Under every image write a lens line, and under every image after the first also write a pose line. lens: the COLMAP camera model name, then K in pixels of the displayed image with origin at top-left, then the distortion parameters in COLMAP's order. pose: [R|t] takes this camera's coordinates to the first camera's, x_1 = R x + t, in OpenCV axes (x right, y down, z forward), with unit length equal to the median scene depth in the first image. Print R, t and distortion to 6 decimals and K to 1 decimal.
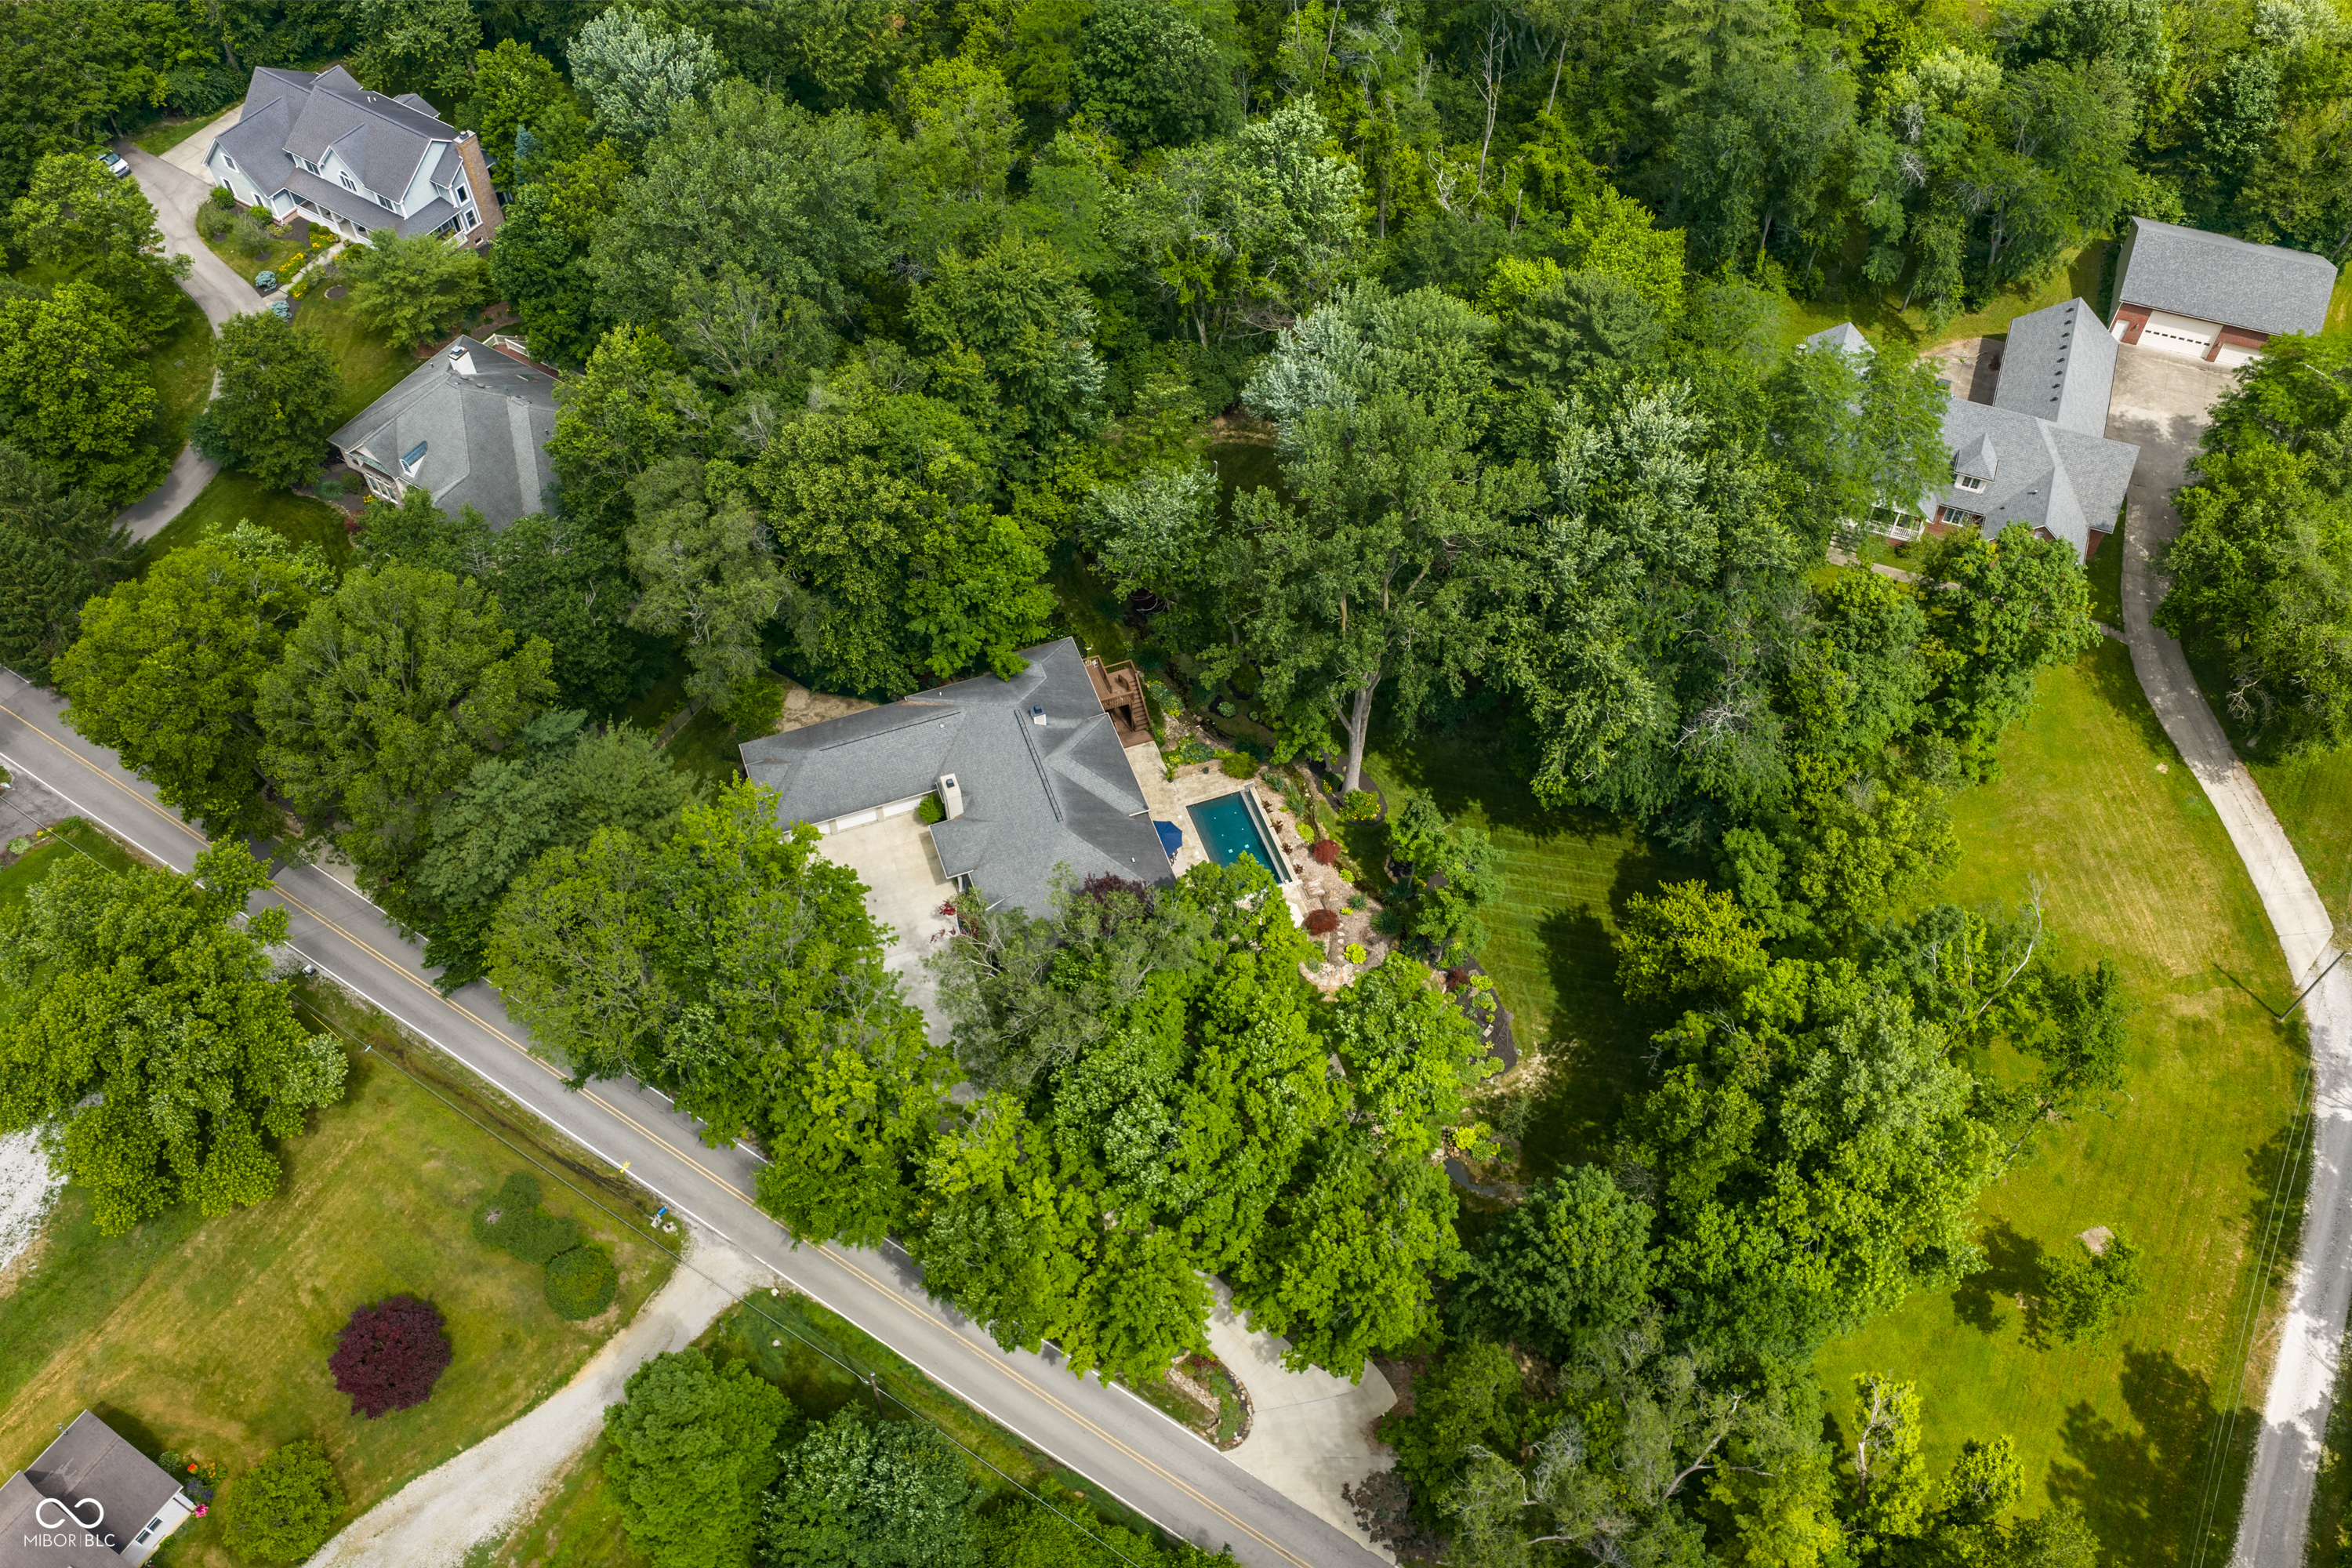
lens RADIAL K [[1943.4, 0, 1176.0], [0, 1943.4, 784.0], [0, 0, 1]] dist [0.003942, -0.001913]
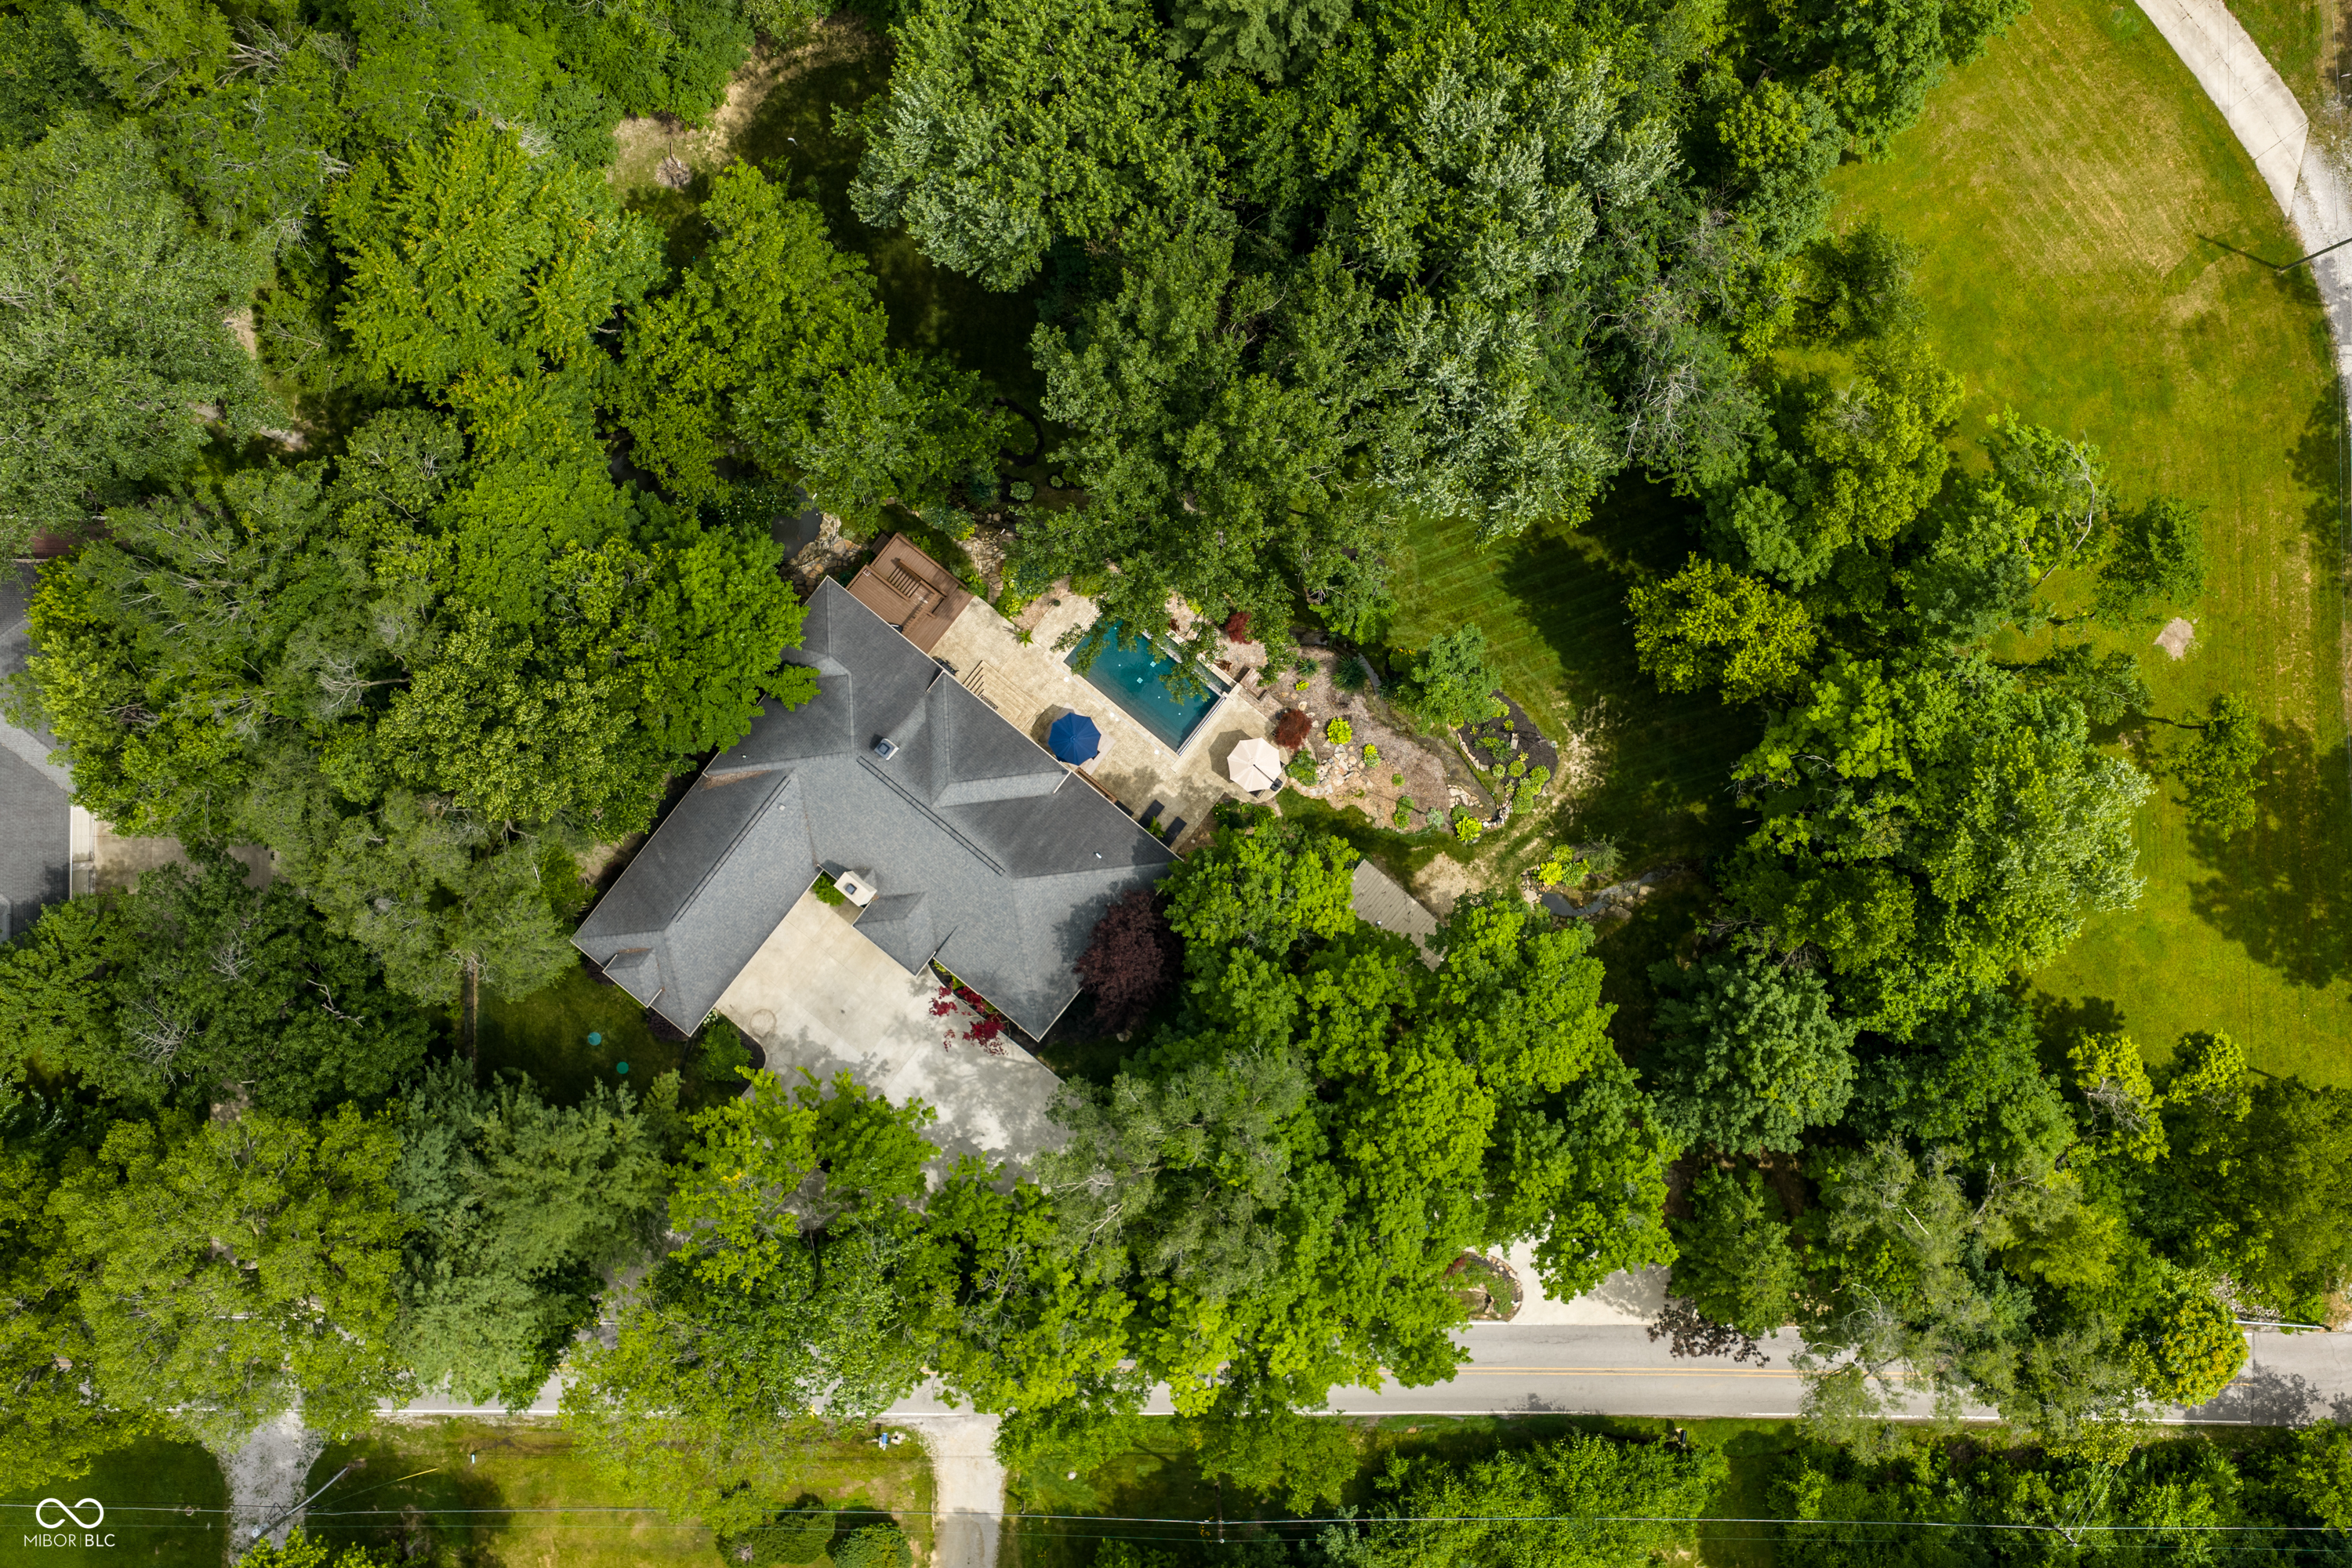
lens RADIAL K [[1927.5, 0, 1247.6], [0, 1927.5, 826.7], [0, 0, 1]] dist [0.002066, 0.001161]
pose [[0.851635, -0.524130, -0.002421, 0.038778], [0.421899, 0.682768, 0.596514, -0.418291], [-0.310998, -0.509034, 0.802599, 0.310959]]
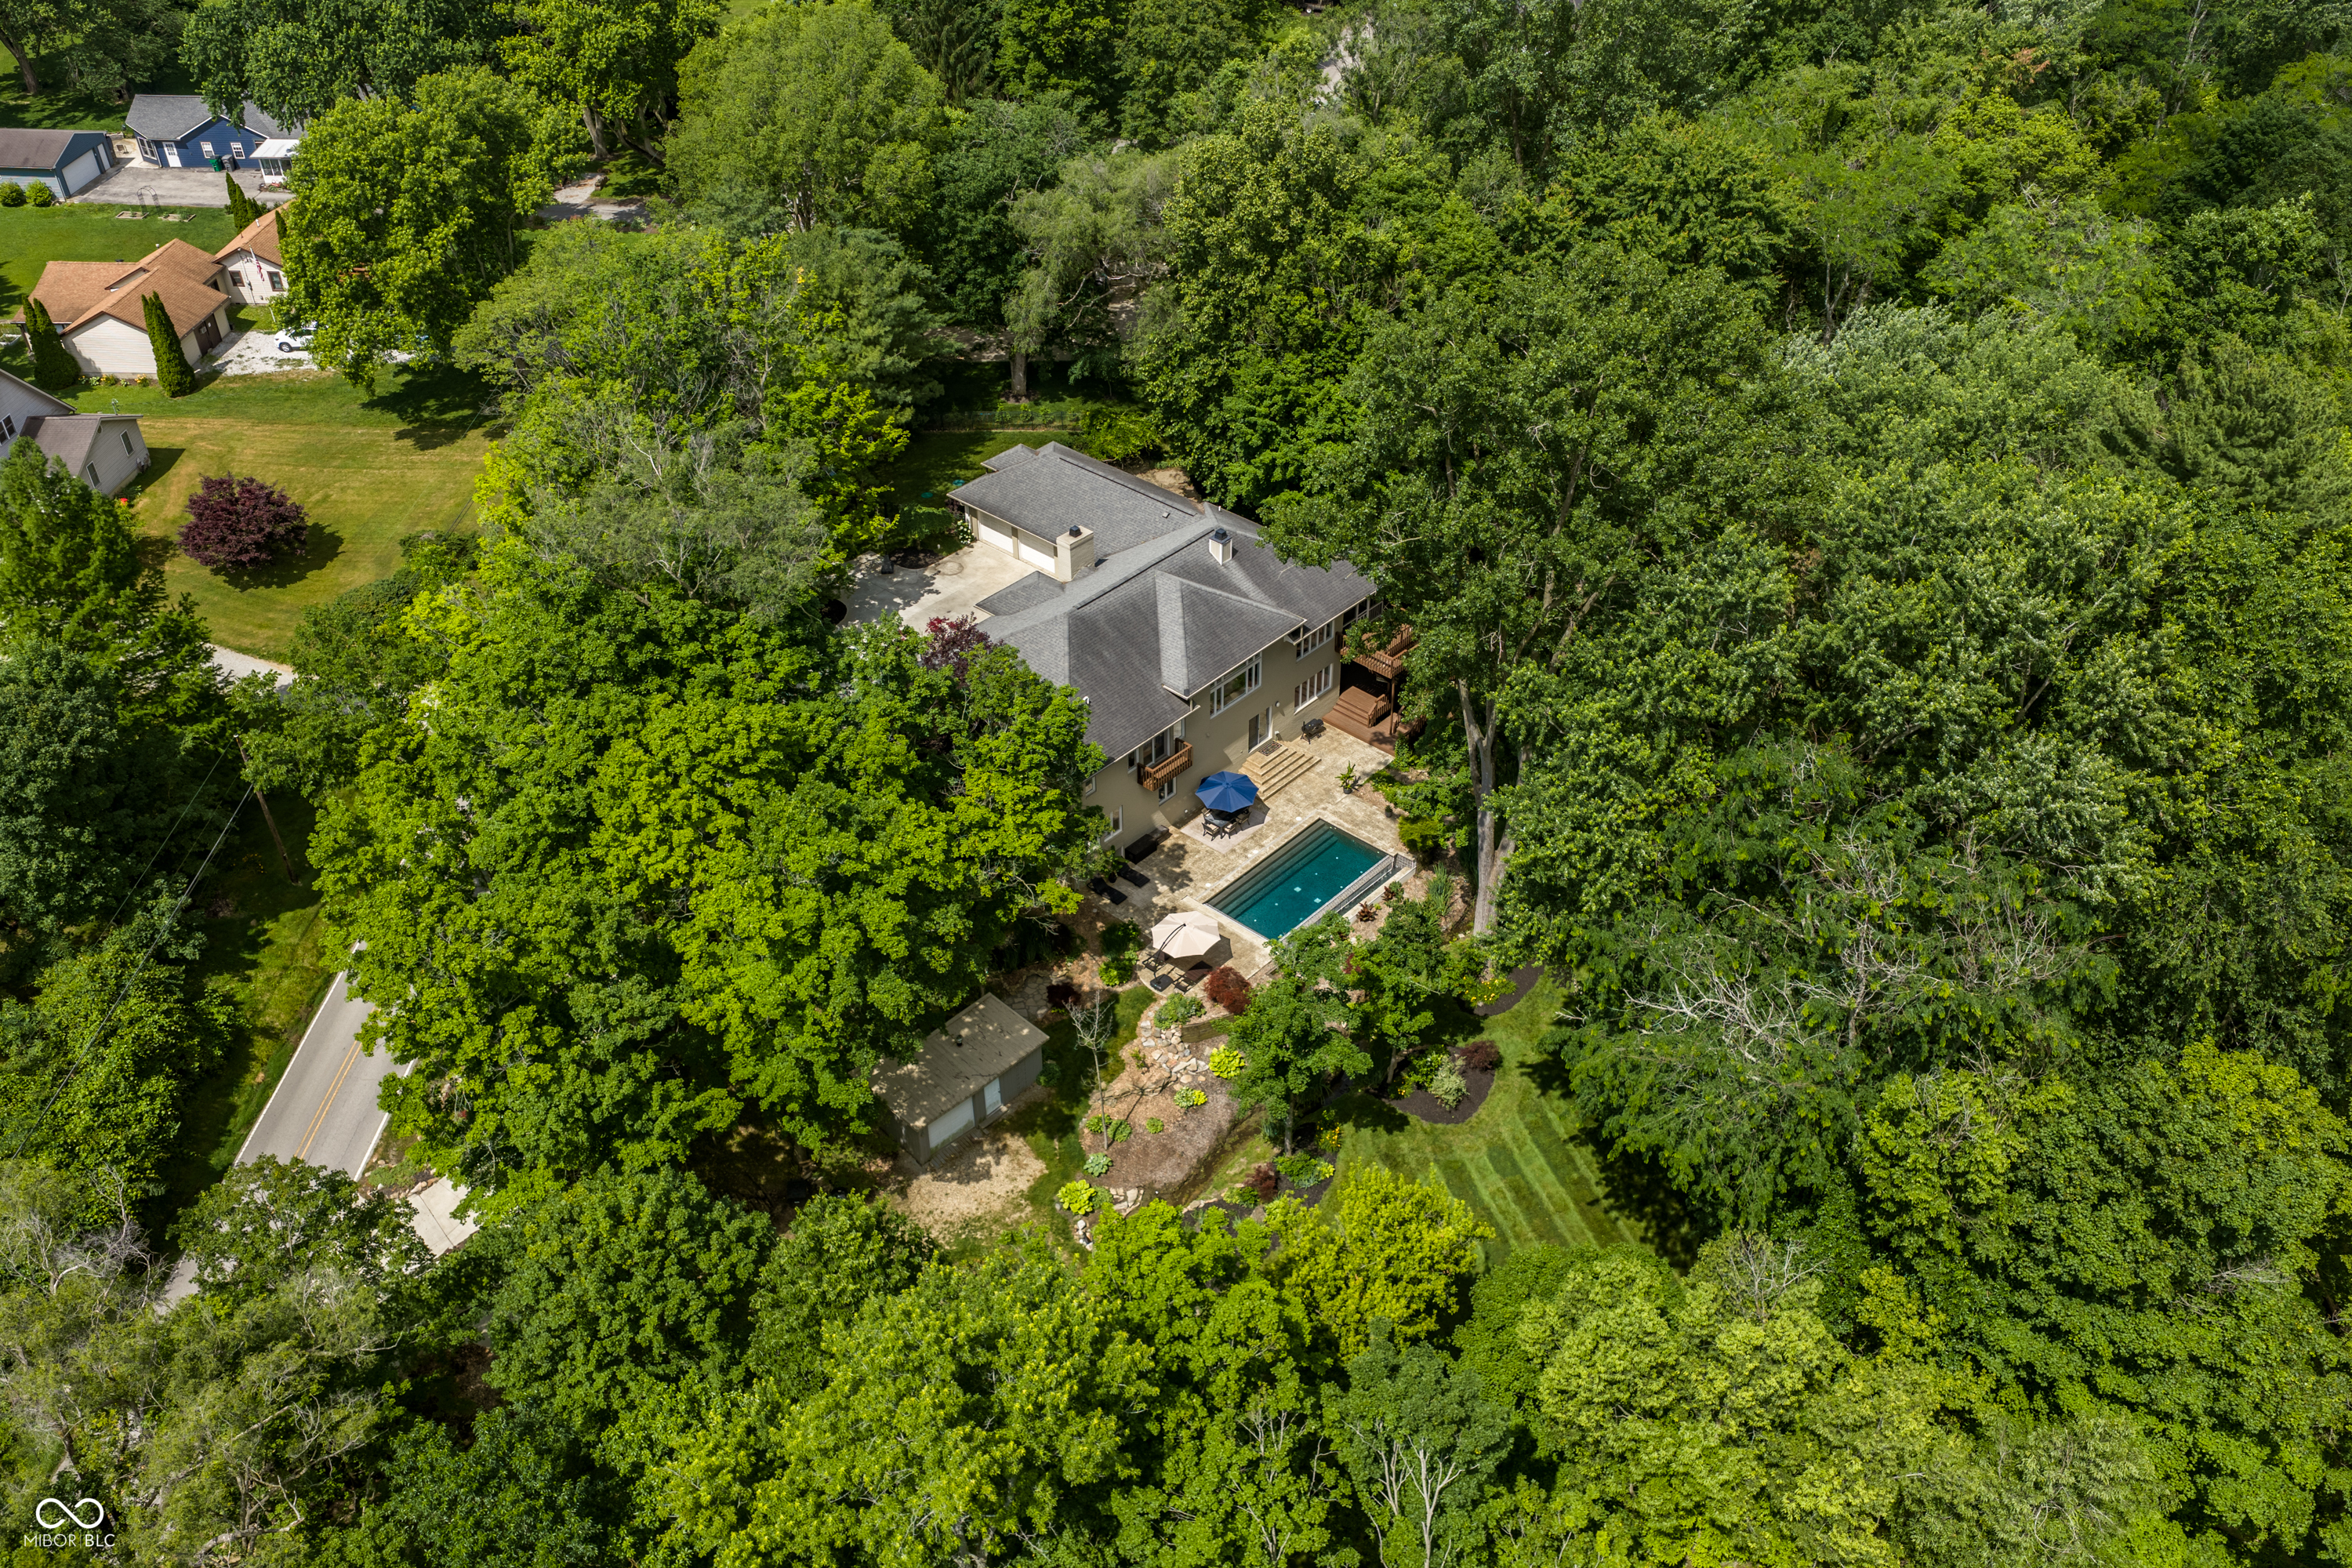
lens RADIAL K [[1943.4, 0, 1176.0], [0, 1943.4, 784.0], [0, 0, 1]] dist [0.003942, -0.001913]
pose [[0.469303, 0.564725, -0.678853, 0.479964], [-0.711348, 0.697273, 0.088281, -0.022011], [0.523201, 0.441470, 0.728948, 0.491185]]
